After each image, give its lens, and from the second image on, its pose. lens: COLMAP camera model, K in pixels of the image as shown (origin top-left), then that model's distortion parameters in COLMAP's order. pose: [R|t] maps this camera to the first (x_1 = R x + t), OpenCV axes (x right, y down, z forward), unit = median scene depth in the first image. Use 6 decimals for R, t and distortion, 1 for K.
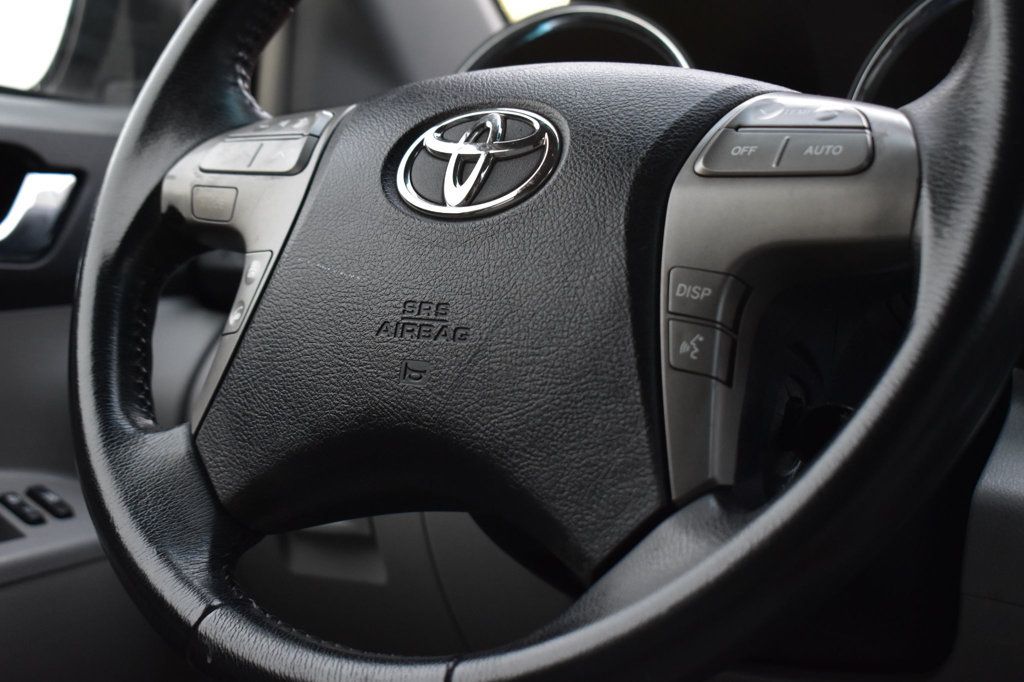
lens RADIAL K [[1630.9, 0, 512.0], [0, 1630.9, 341.0], [0, 0, 1]] dist [0.006432, -0.022167]
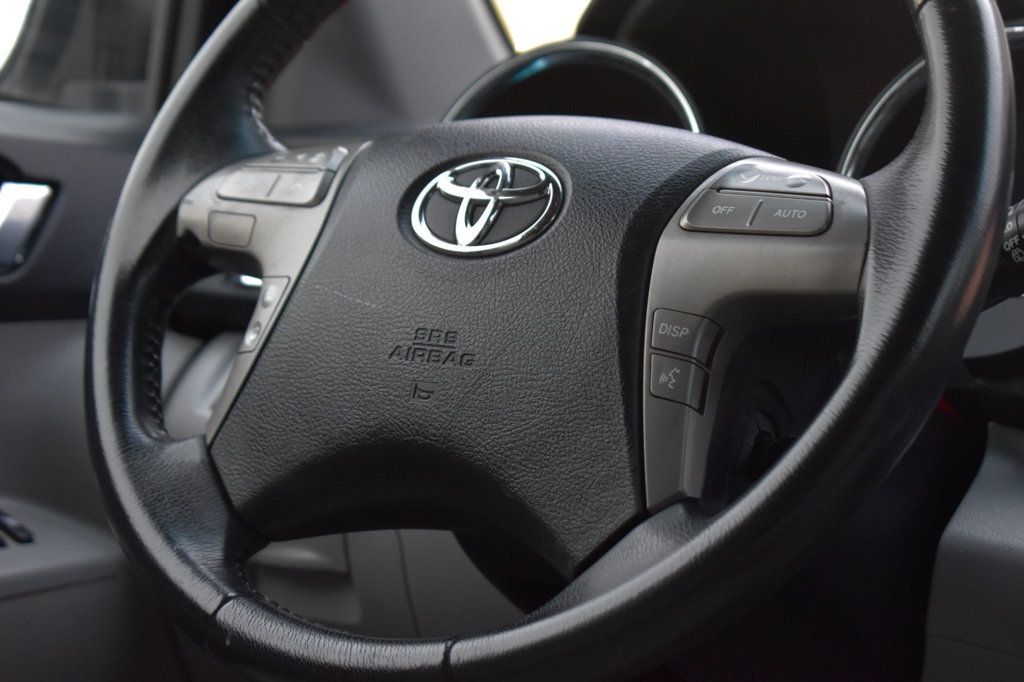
lens RADIAL K [[2411.4, 0, 512.0], [0, 2411.4, 341.0], [0, 0, 1]] dist [0.064631, 0.110501]
pose [[0.998781, 0.045181, 0.019897, -0.033538], [-0.044534, 0.998500, -0.031847, 0.033756], [-0.021306, 0.030922, 0.999295, -0.646808]]
